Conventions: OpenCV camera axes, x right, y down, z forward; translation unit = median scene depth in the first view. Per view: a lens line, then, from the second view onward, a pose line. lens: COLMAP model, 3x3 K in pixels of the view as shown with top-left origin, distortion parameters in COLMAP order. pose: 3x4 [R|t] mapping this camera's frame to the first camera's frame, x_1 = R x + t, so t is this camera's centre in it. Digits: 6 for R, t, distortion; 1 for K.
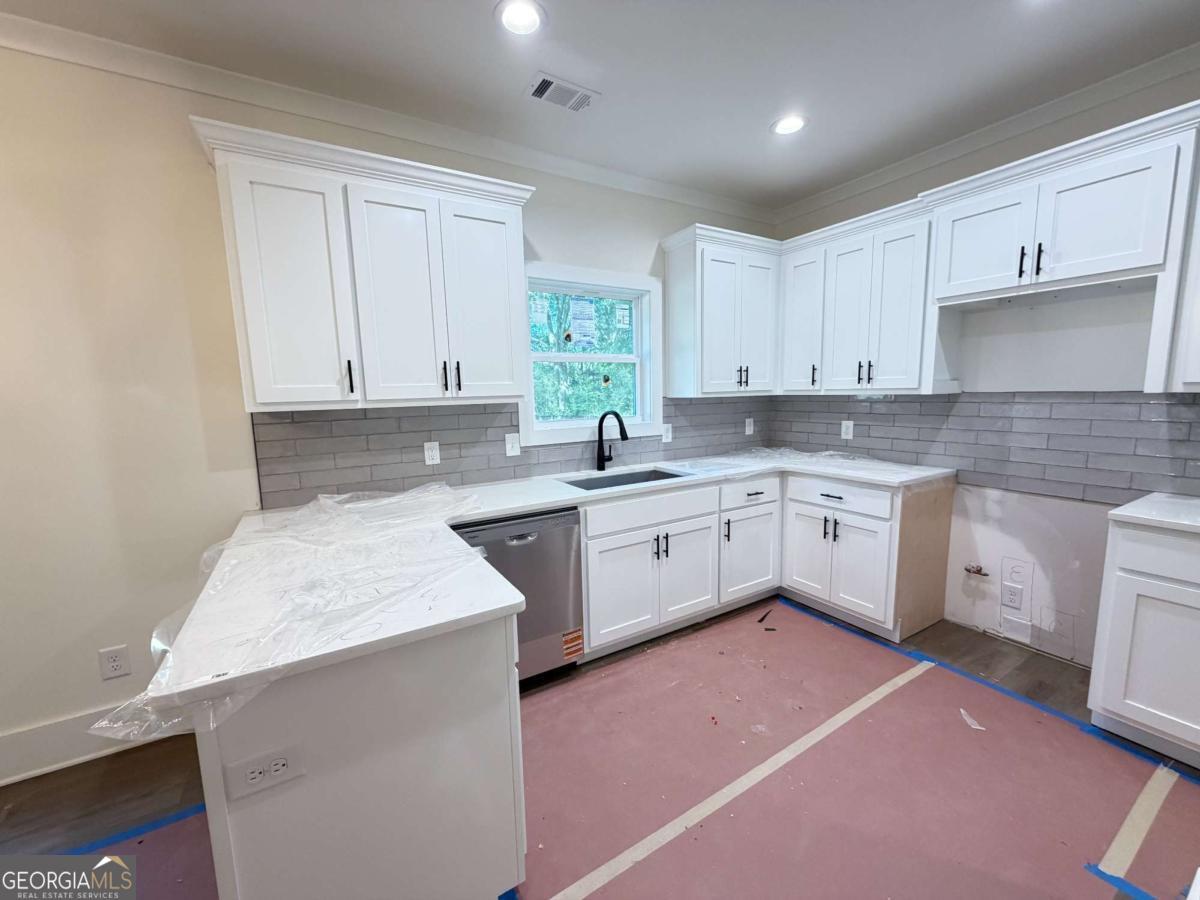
lens RADIAL K [[478.1, 0, 598.4], [0, 478.1, 453.7], [0, 0, 1]] dist [-0.000529, -0.000048]
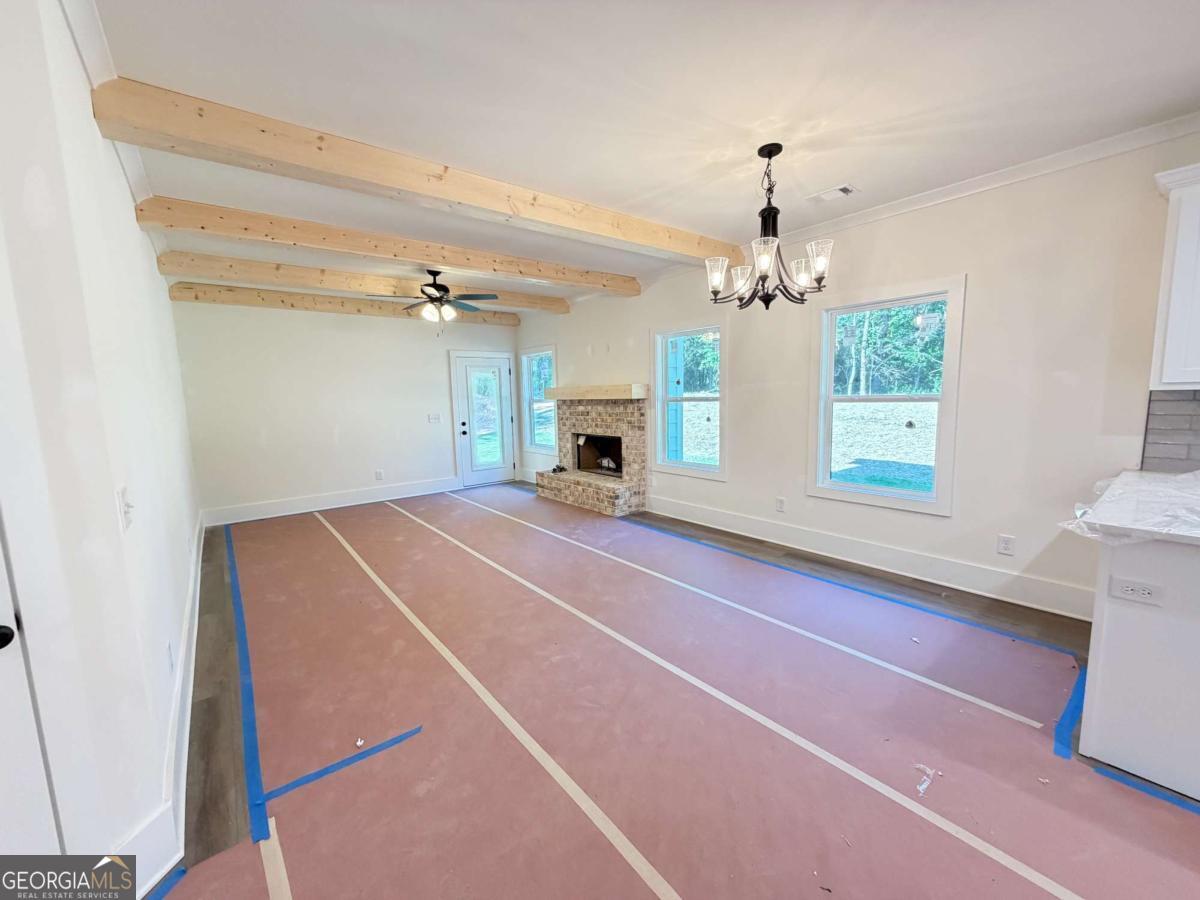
lens RADIAL K [[478.1, 0, 598.4], [0, 478.1, 452.1], [0, 0, 1]] dist [-0.000529, -0.000048]
pose [[0.132669, 0.140330, -0.981176, 0.256047], [-0.104432, 0.986396, 0.126955, 0.051397], [0.985643, 0.085623, 0.145519, -0.462510]]
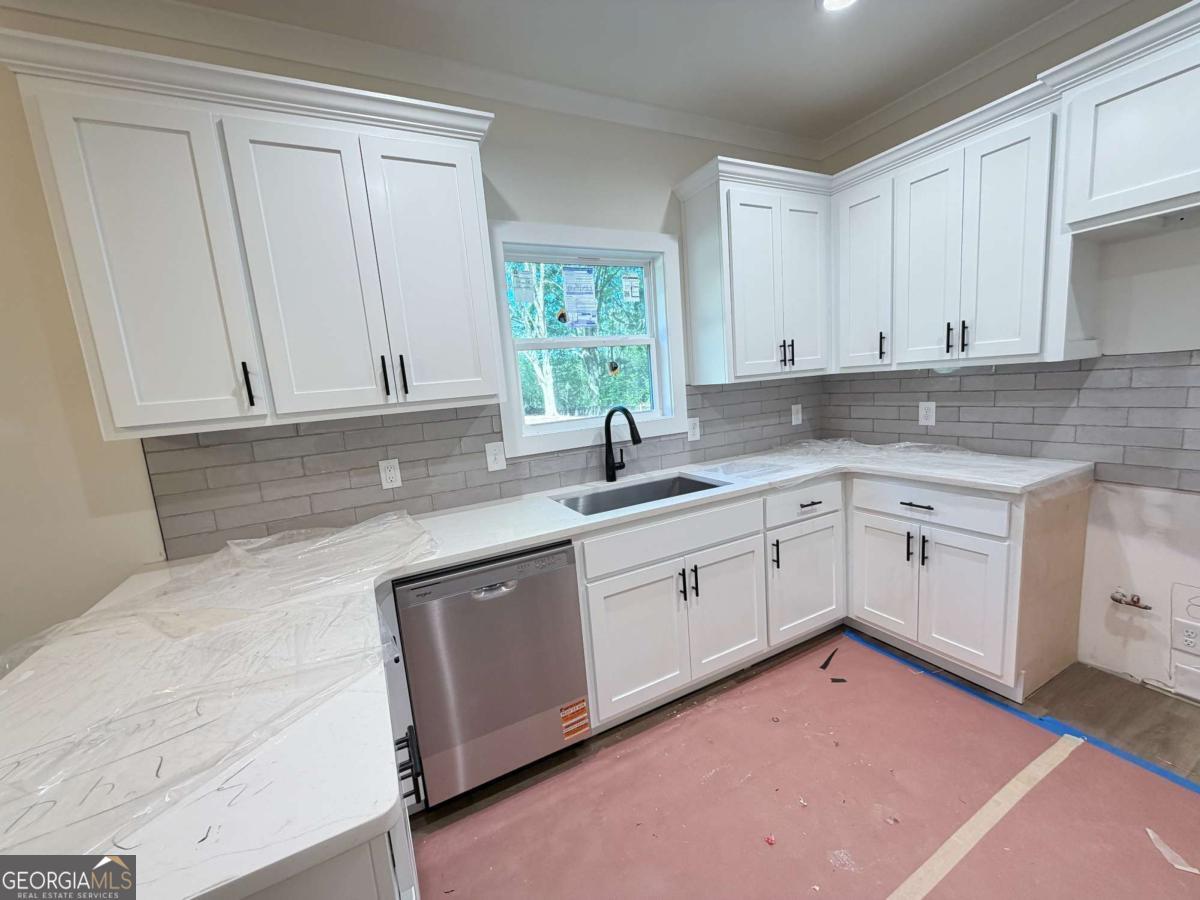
lens RADIAL K [[478.1, 0, 598.0], [0, 478.1, 452.3], [0, 0, 1]] dist [-0.000529, -0.000048]
pose [[0.995993, -0.046026, -0.076683, 0.054582], [0.047522, 0.998712, 0.017790, -0.033202], [0.075765, -0.021362, 0.996897, 0.230787]]
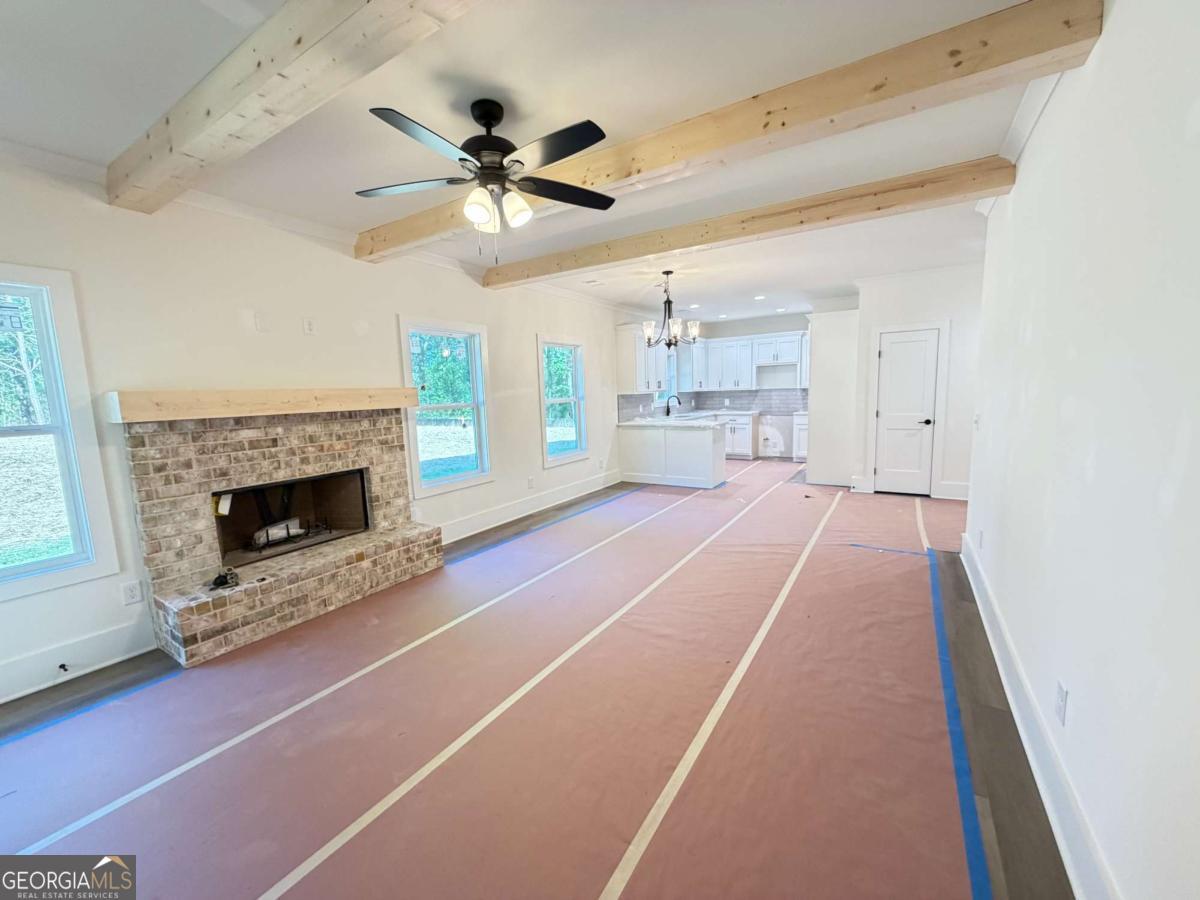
lens RADIAL K [[478.1, 0, 598.7], [0, 478.1, 447.2], [0, 0, 1]] dist [-0.000529, -0.000048]
pose [[0.894217, -0.058199, 0.443835, -1.979771], [0.068262, 0.997645, -0.006712, 0.253772], [-0.442399, 0.036299, 0.896083, -1.693296]]
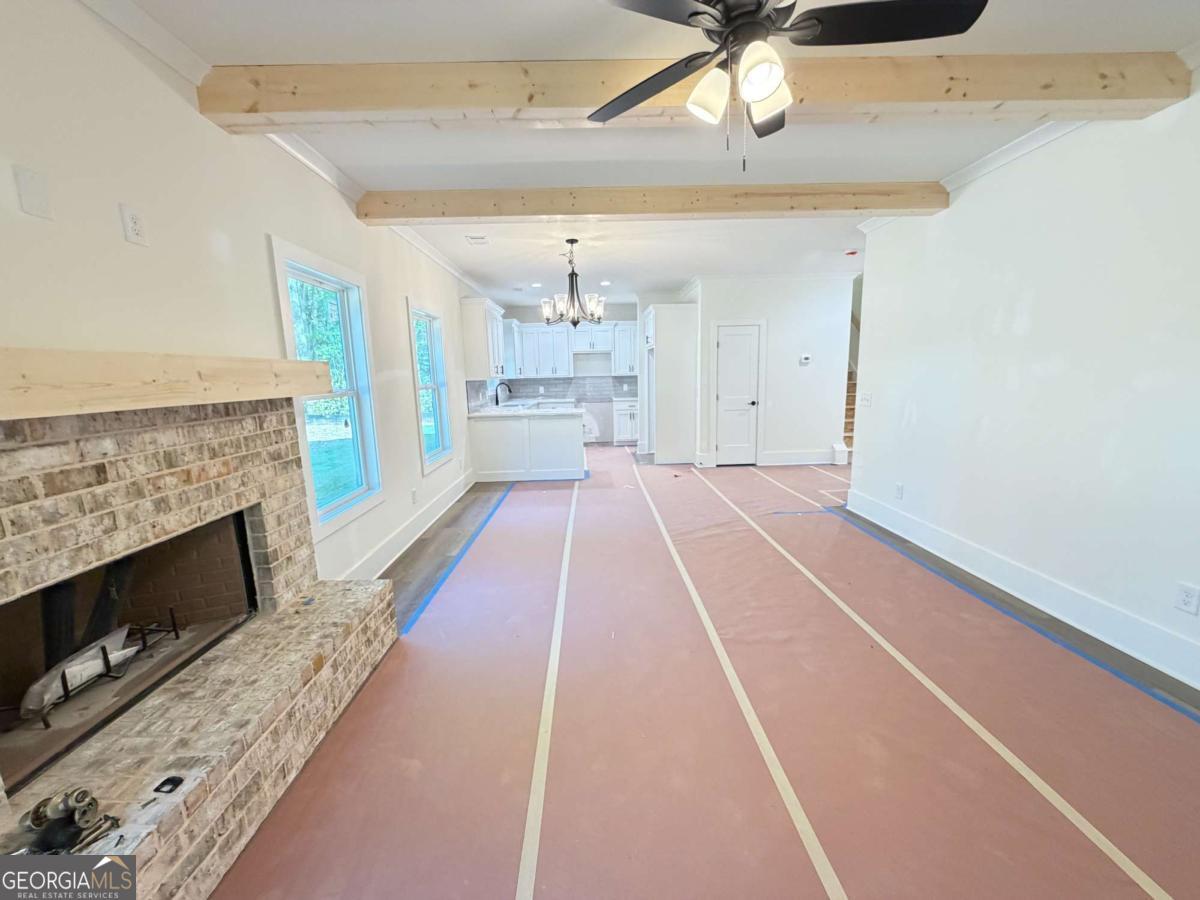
lens RADIAL K [[478.1, 0, 597.5], [0, 478.1, 448.6], [0, 0, 1]] dist [-0.000529, -0.000048]
pose [[0.500613, -0.124722, 0.856640, -2.372187], [0.123906, 0.989701, 0.071686, 0.176809], [-0.856758, 0.070256, 0.510911, -0.971941]]
